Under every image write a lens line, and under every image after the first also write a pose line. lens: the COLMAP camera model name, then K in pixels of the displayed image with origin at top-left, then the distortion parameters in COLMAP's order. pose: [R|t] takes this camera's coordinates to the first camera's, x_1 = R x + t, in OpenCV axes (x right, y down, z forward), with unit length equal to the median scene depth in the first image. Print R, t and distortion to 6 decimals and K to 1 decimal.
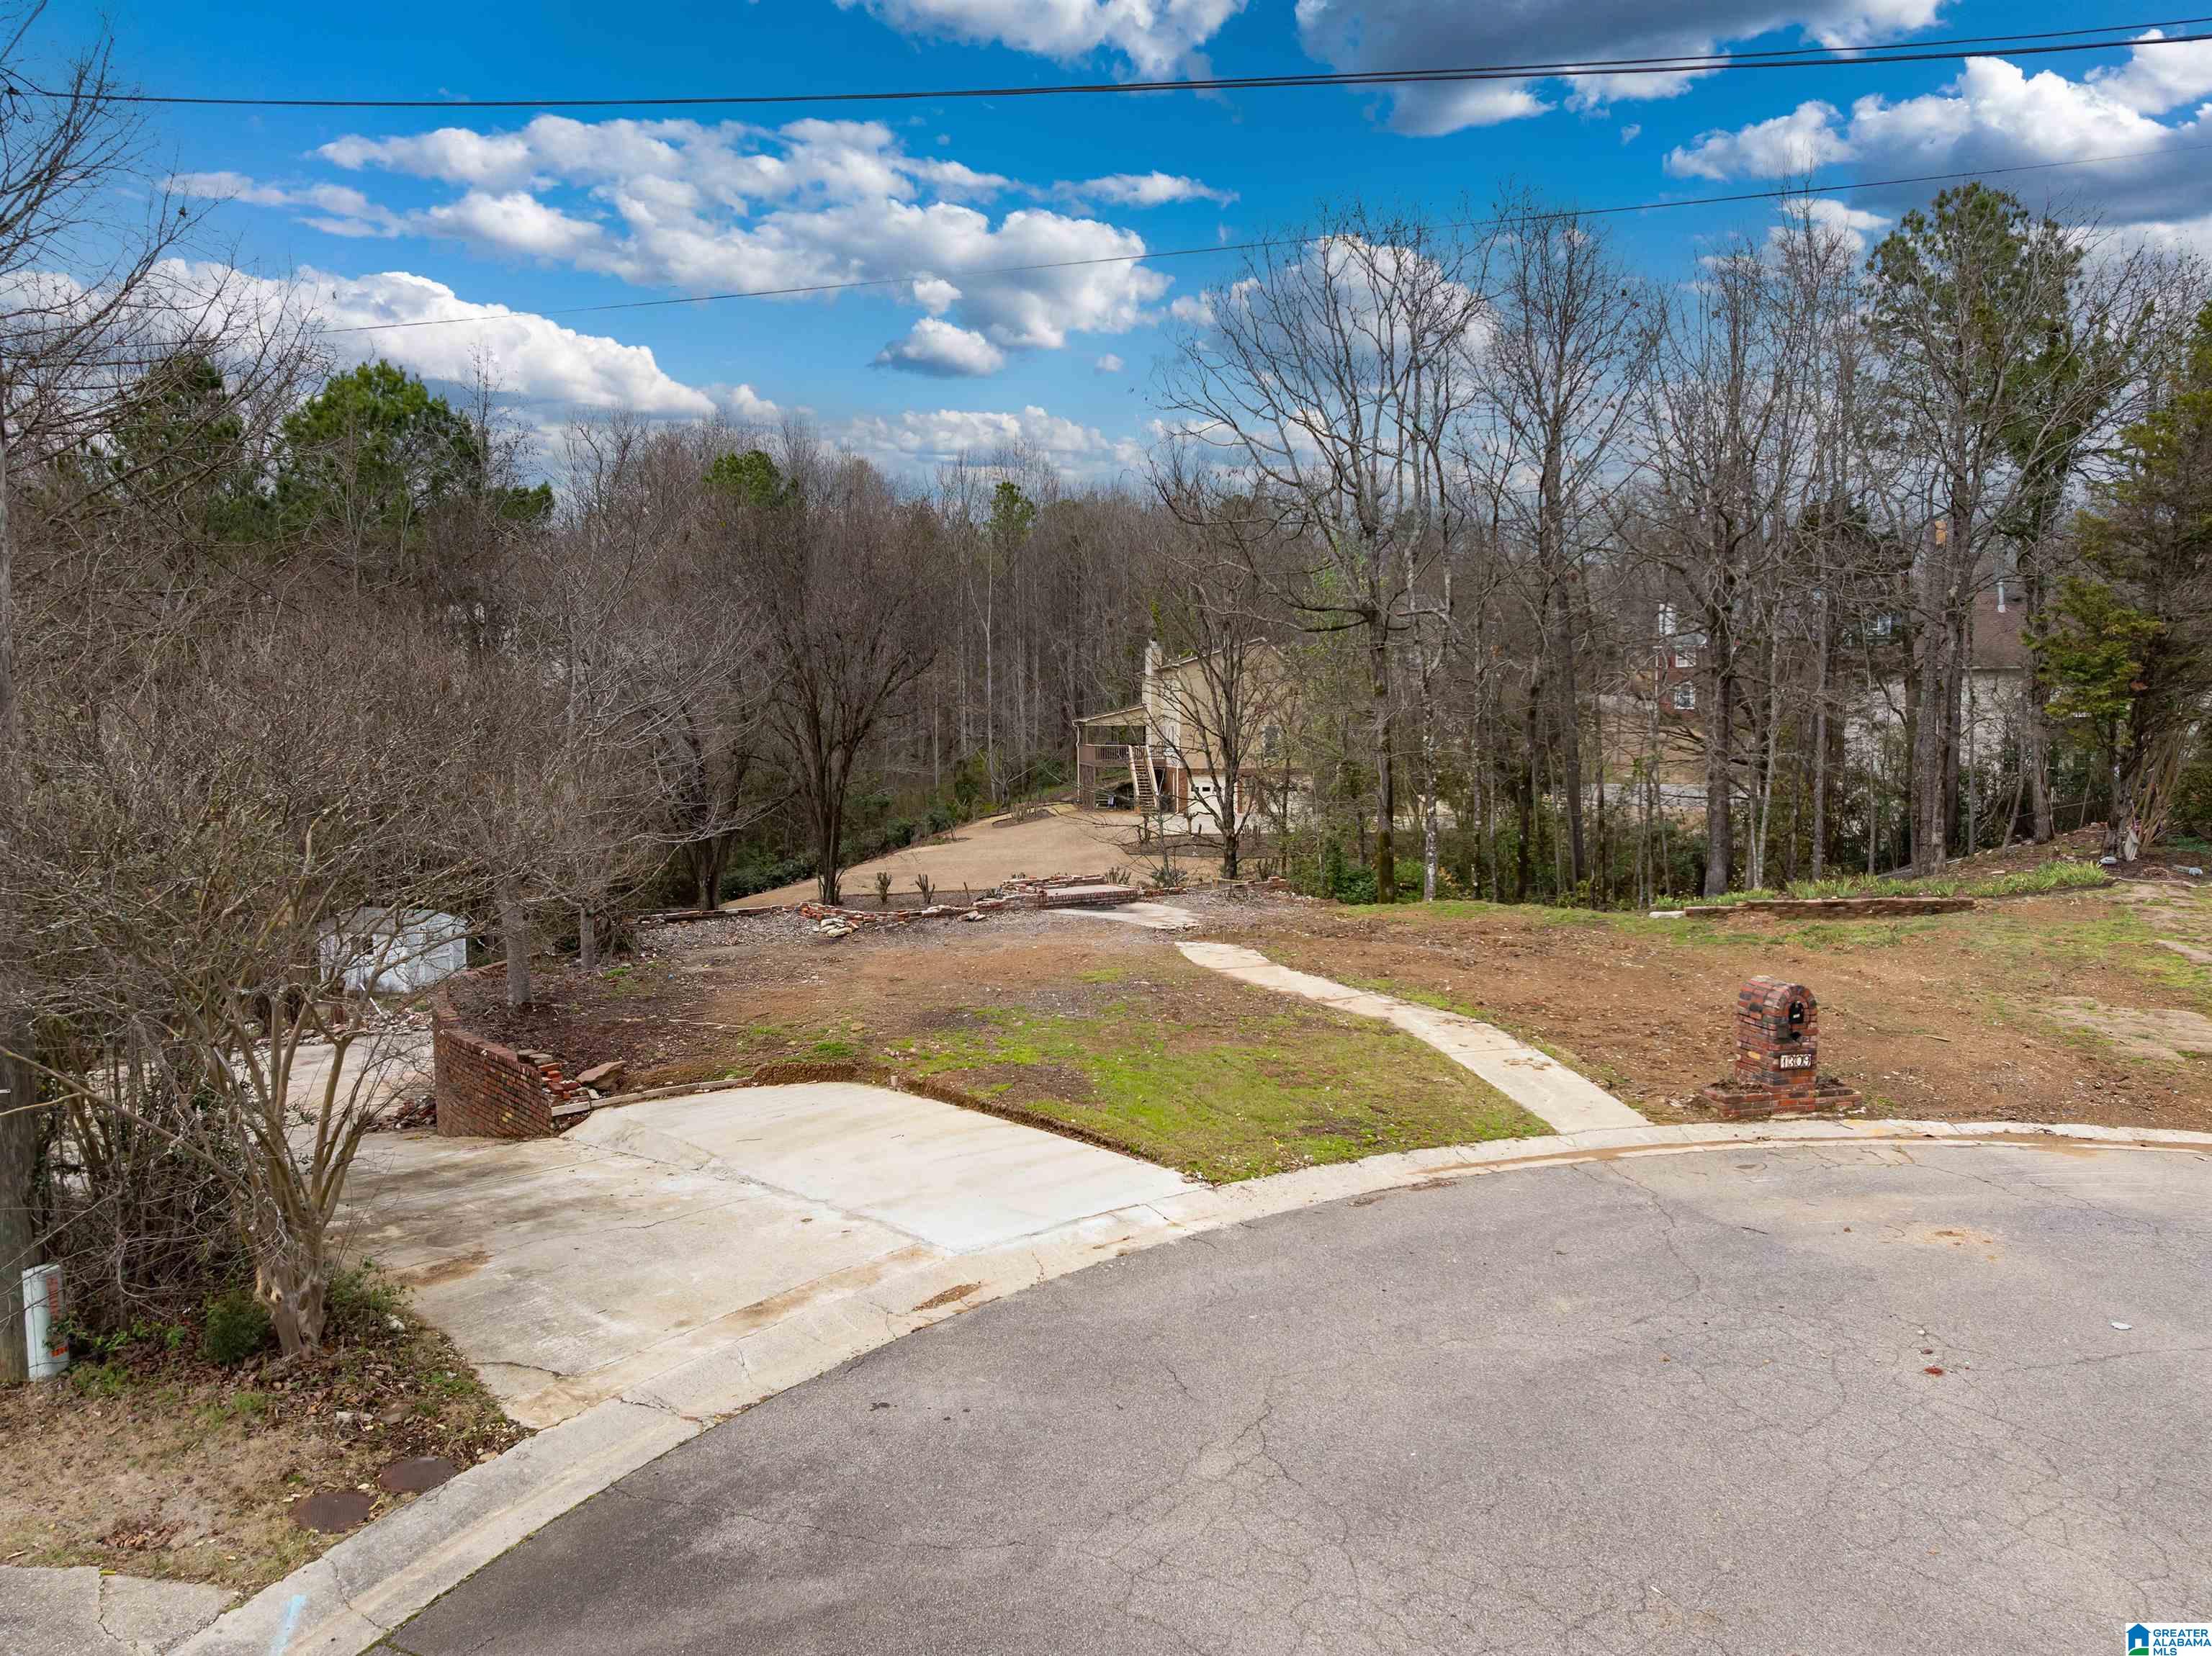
lens RADIAL K [[1511.4, 0, 1106.0], [0, 1511.4, 828.0], [0, 0, 1]] dist [-0.024840, -0.003270]
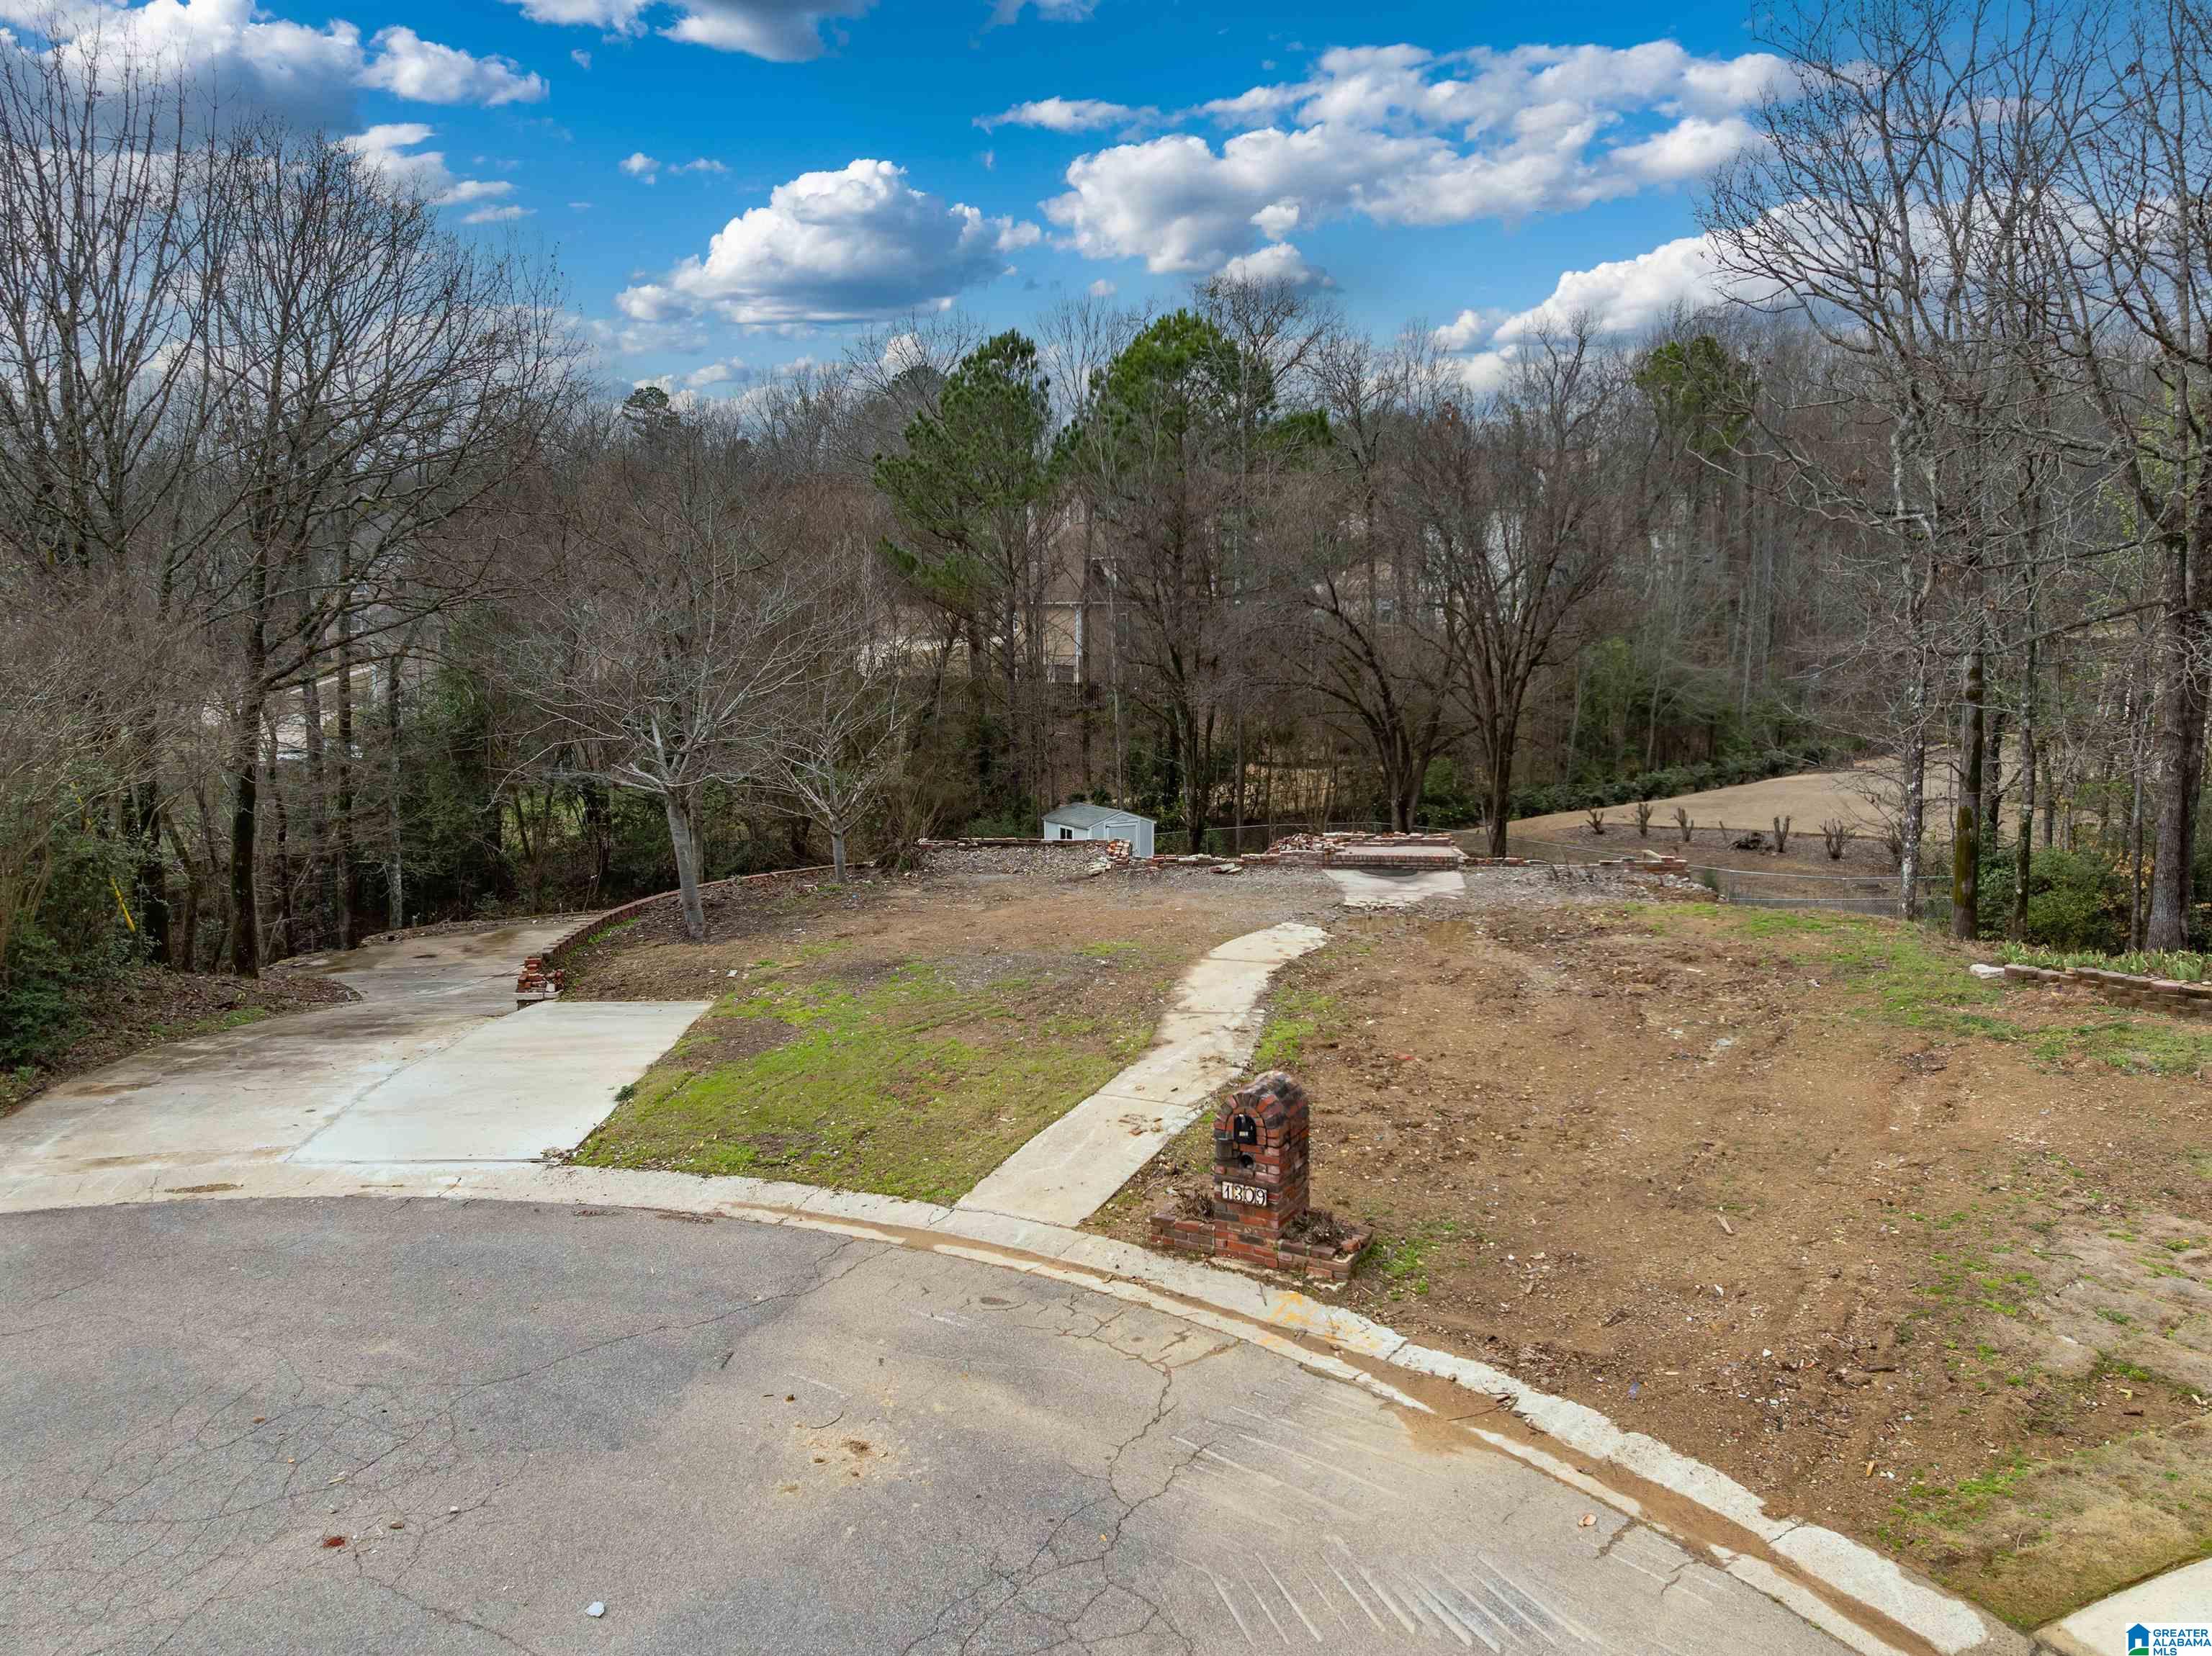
lens RADIAL K [[1511.4, 0, 1106.0], [0, 1511.4, 828.0], [0, 0, 1]] dist [-0.024840, -0.003270]
pose [[0.763591, 0.084699, -0.640121, 0.478139], [-0.040634, 0.995698, 0.083276, -0.045439], [0.644420, -0.037578, 0.763748, 0.220008]]
